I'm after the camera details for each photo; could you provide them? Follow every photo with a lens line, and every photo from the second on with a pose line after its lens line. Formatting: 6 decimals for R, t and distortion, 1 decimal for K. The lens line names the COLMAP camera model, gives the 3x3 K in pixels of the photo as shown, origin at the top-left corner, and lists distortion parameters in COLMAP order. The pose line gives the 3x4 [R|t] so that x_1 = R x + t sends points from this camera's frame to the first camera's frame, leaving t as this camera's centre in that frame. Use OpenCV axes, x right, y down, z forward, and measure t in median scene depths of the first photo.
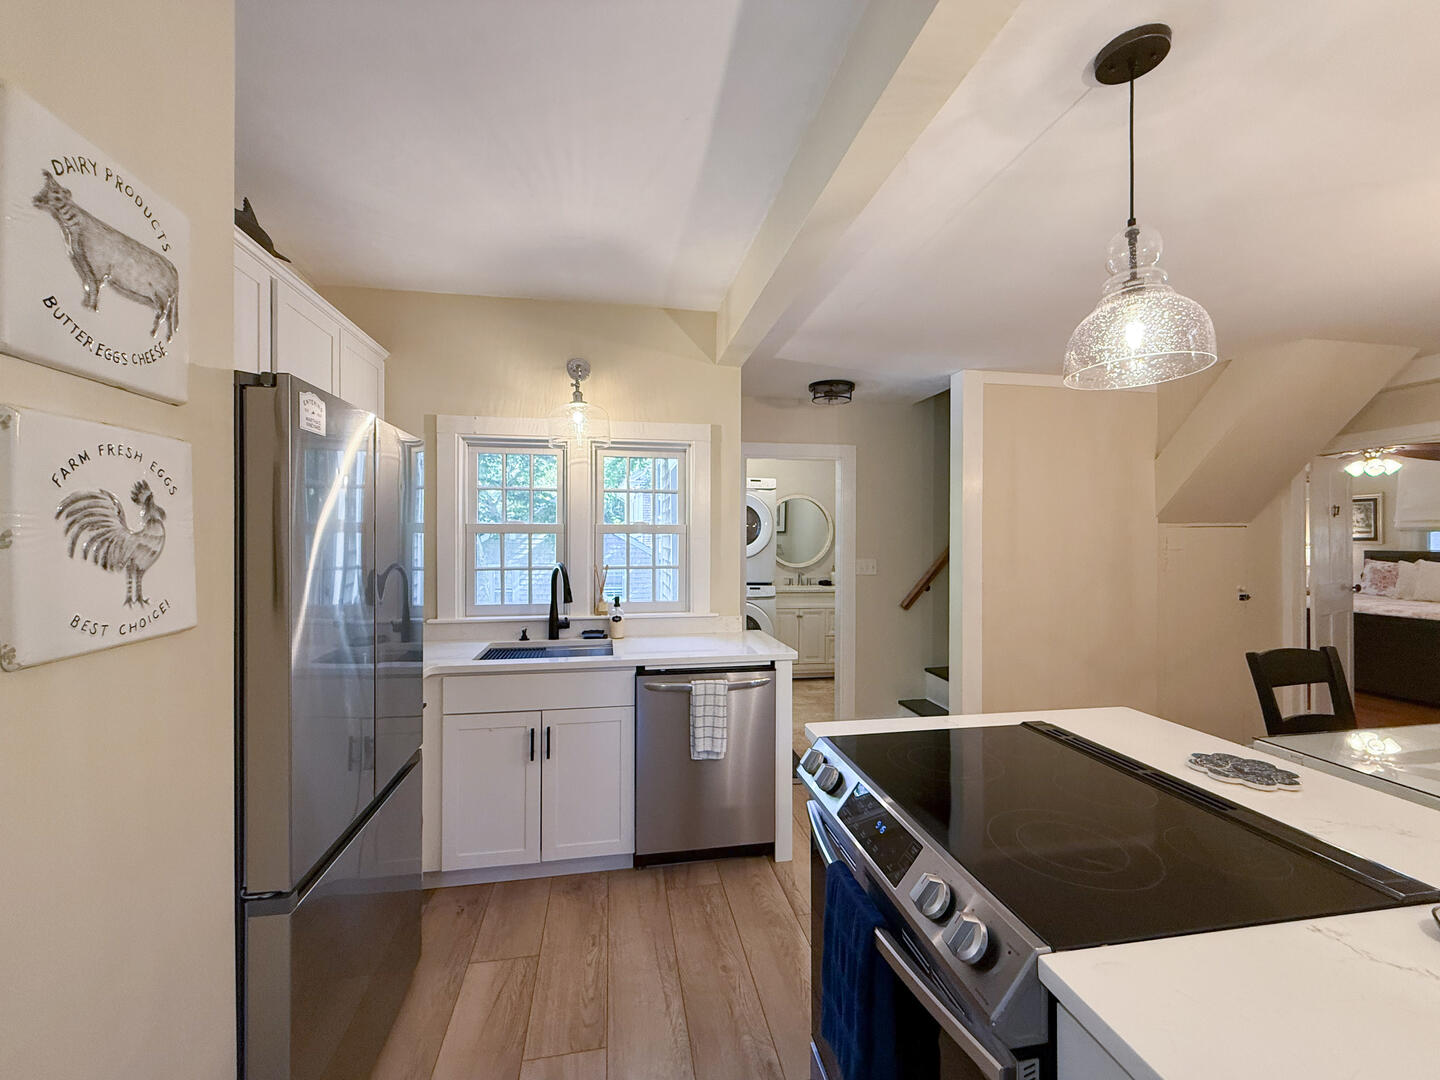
lens RADIAL K [[582.8, 0, 709.2], [0, 582.8, 541.1], [0, 0, 1]] dist [-0.000423, -0.000607]
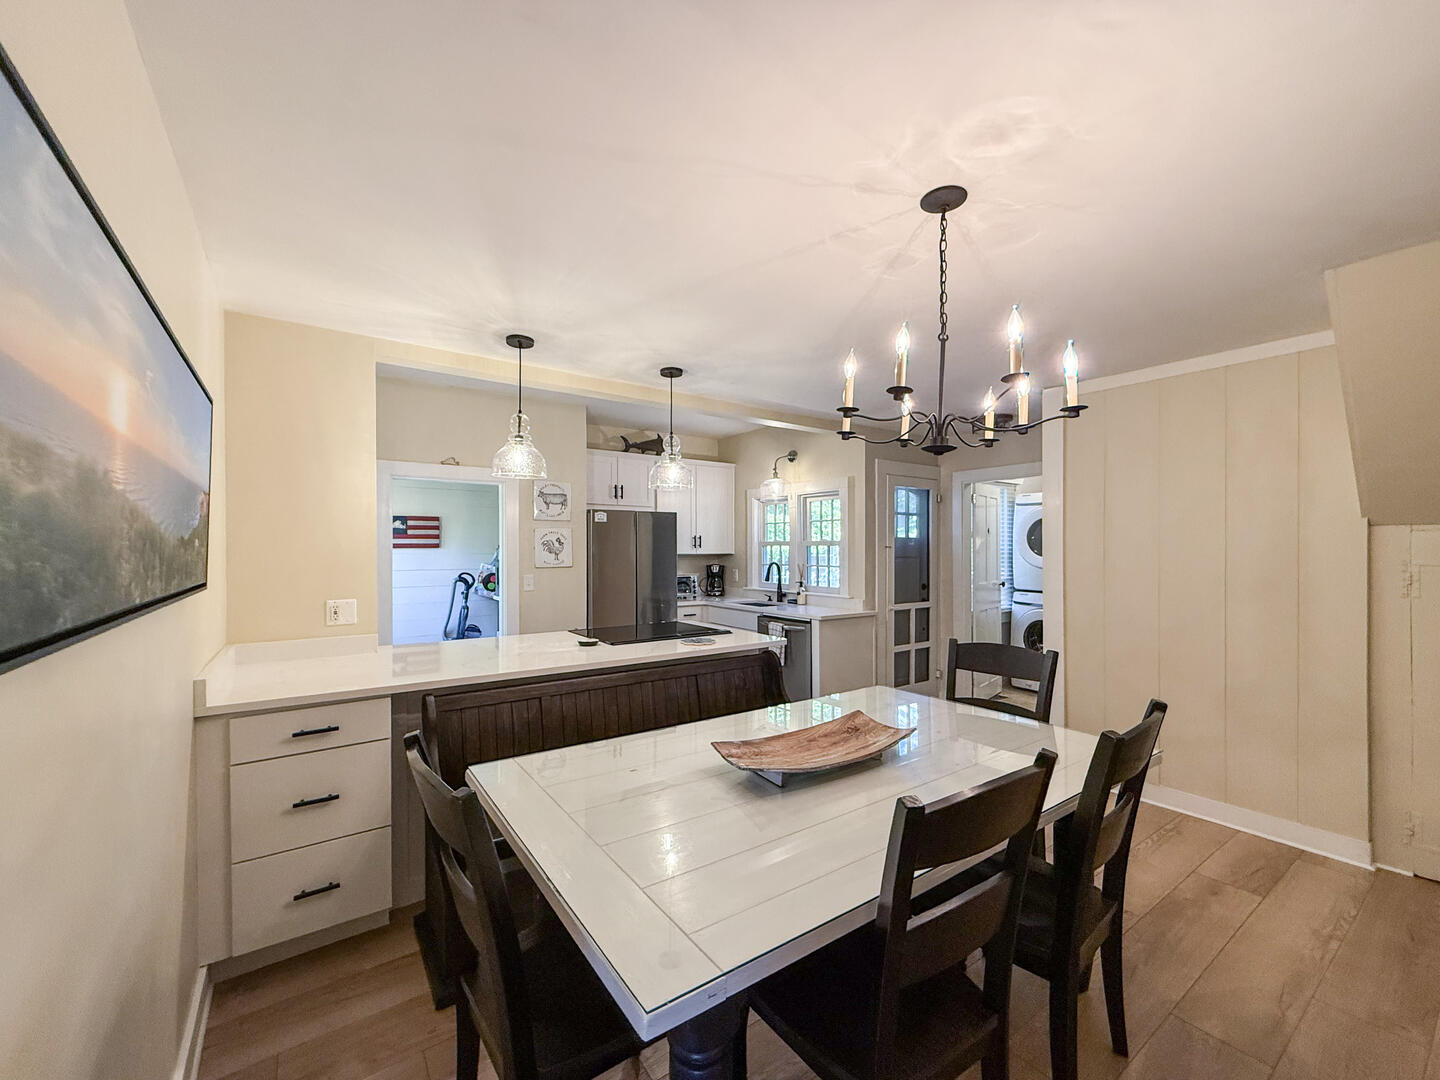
lens RADIAL K [[582.8, 0, 727.2], [0, 582.8, 545.1], [0, 0, 1]] dist [-0.000423, -0.000607]
pose [[0.438774, -0.006125, -0.898576, 4.416932], [-0.007158, 0.999921, -0.010311, 0.011169], [0.898569, 0.010956, 0.438696, 0.033506]]
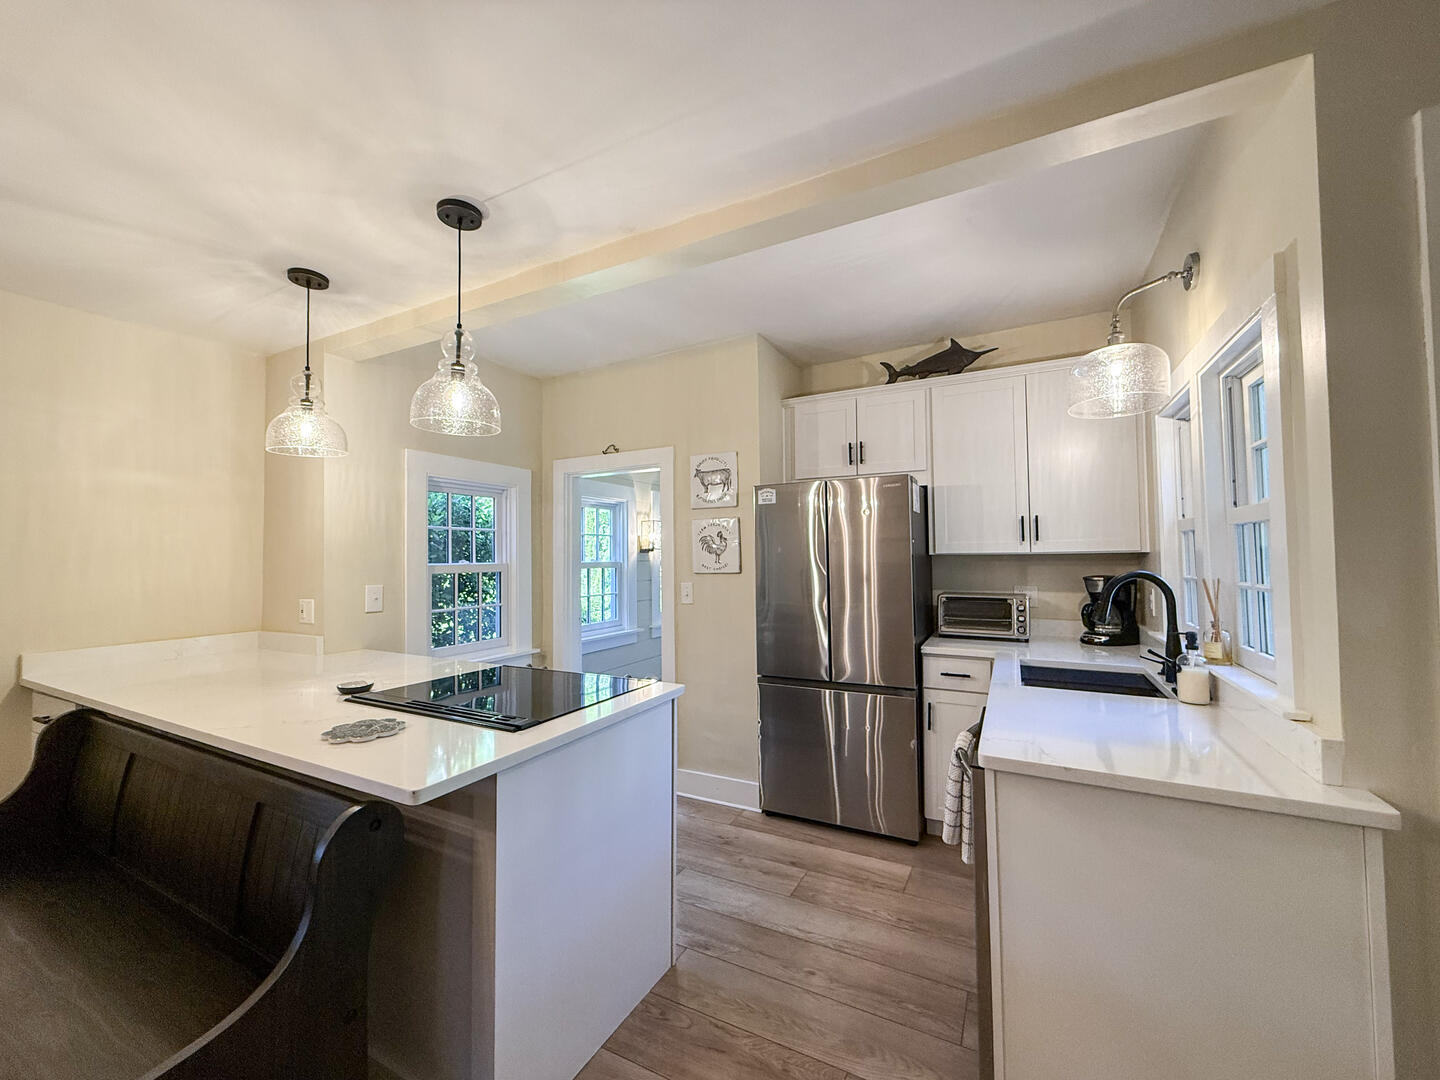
lens RADIAL K [[582.8, 0, 717.5], [0, 582.8, 533.5], [0, 0, 1]] dist [-0.000423, -0.000607]
pose [[-0.608728, -0.024708, -0.792994, 1.985149], [0.004027, 0.999406, -0.034230, 0.041608], [0.793369, -0.024030, -0.608267, 3.188117]]
